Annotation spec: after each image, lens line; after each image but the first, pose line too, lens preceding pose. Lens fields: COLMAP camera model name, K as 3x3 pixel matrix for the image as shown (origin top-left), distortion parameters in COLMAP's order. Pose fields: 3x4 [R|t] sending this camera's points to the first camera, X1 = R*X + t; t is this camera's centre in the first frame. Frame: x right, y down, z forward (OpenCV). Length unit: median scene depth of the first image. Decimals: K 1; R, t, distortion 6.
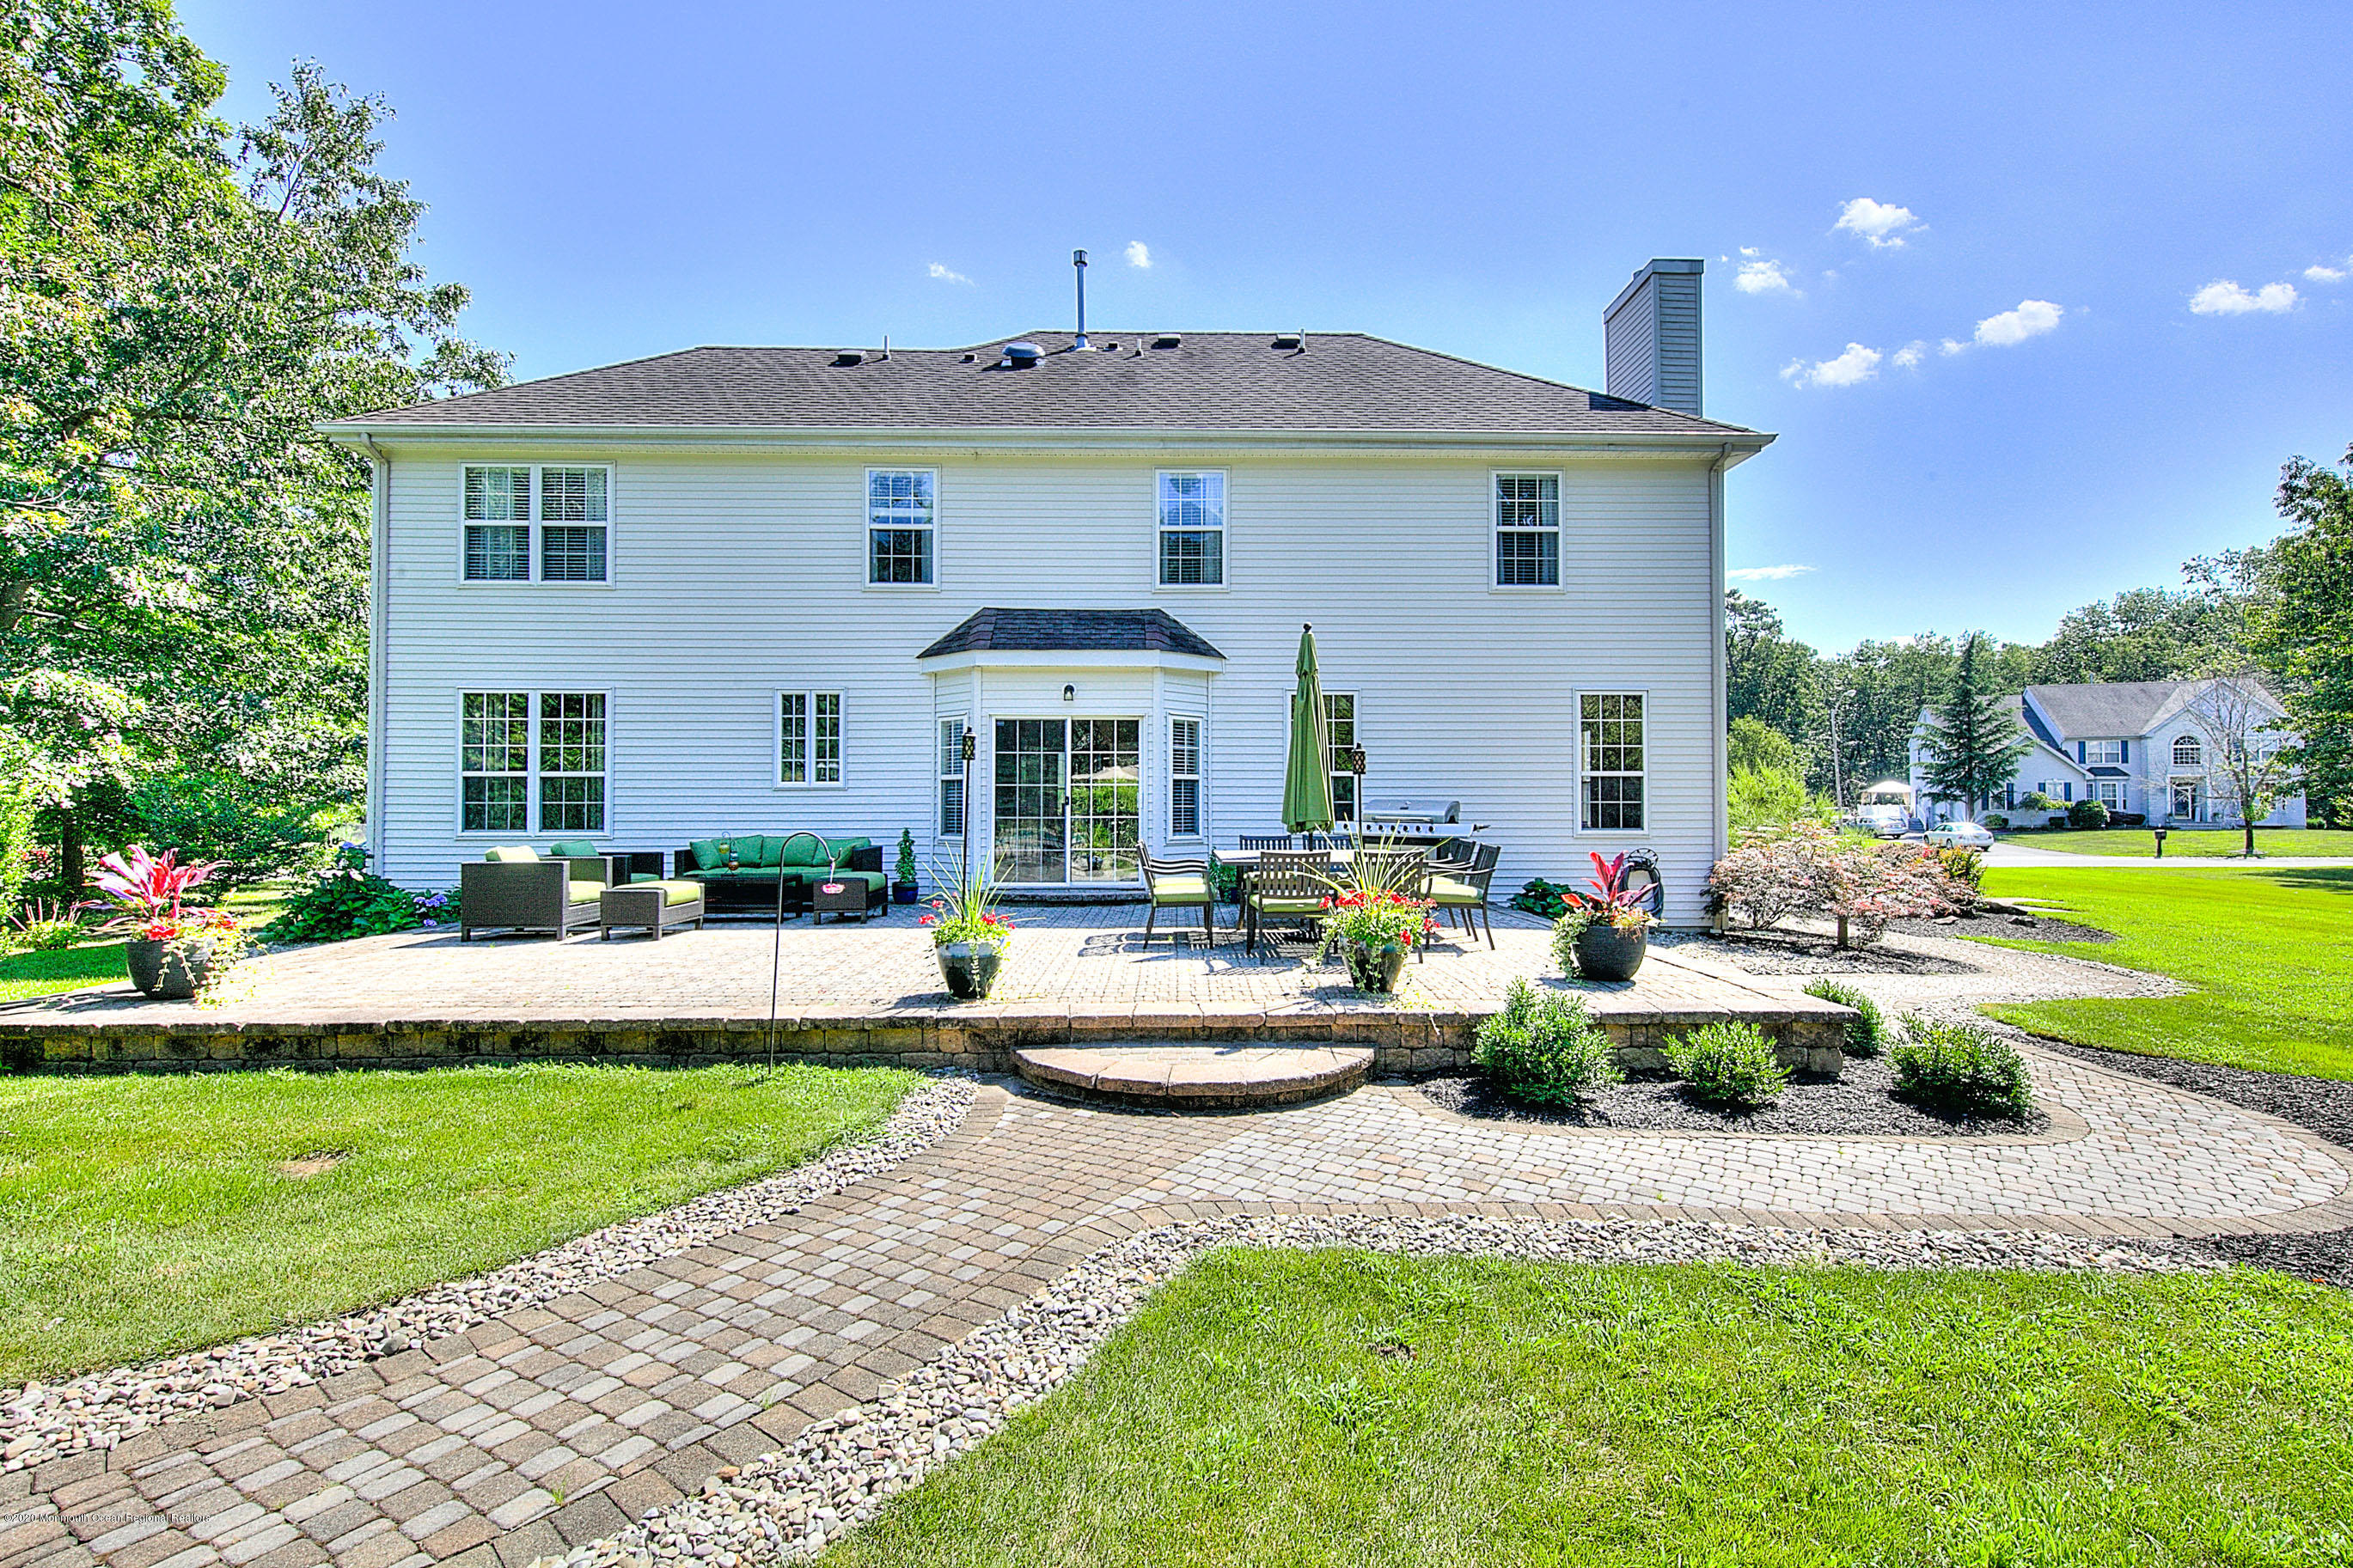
lens RADIAL K [[1054.6, 0, 1184.8], [0, 1054.6, 793.5], [0, 0, 1]] dist [0.011118, -0.000862]
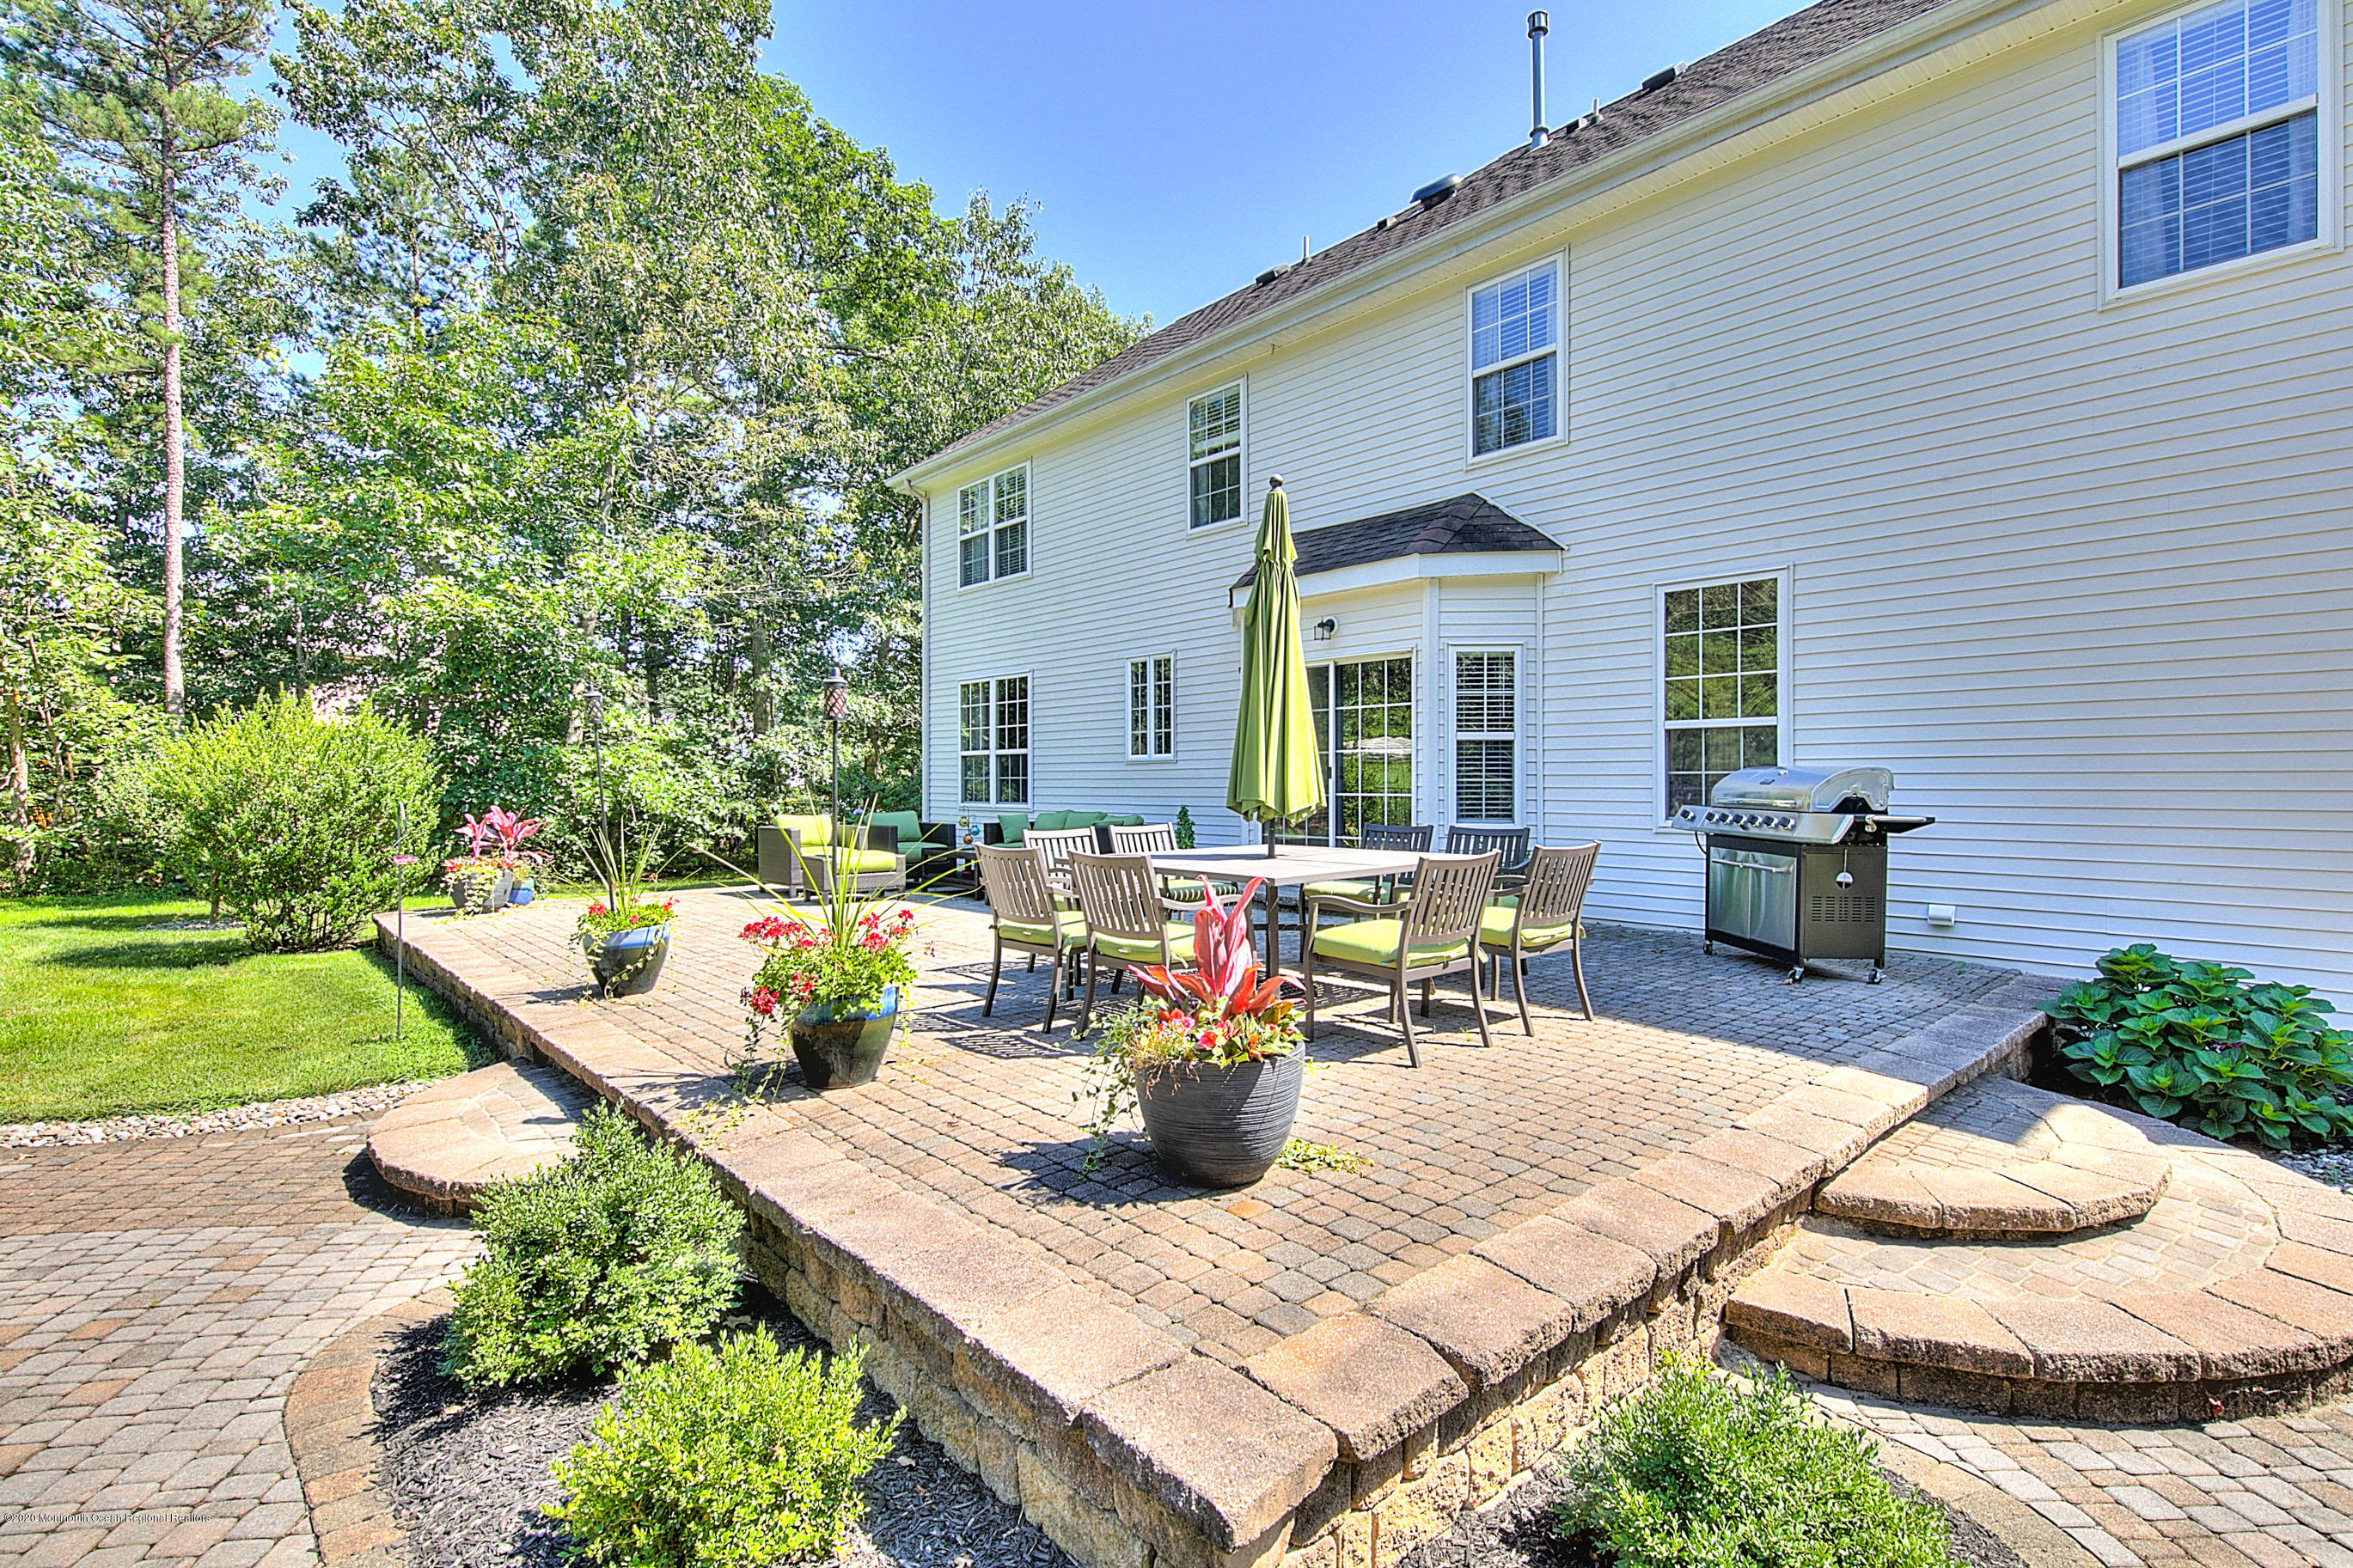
lens RADIAL K [[1124.9, 0, 1177.9], [0, 1124.9, 776.3], [0, 0, 1]] dist [0.009456, -0.000274]
pose [[0.639079, -0.003721, -0.769132, 0.416421], [0.005345, 0.999986, -0.000397, 0.007579], [0.769123, -0.003857, 0.639090, 0.393081]]
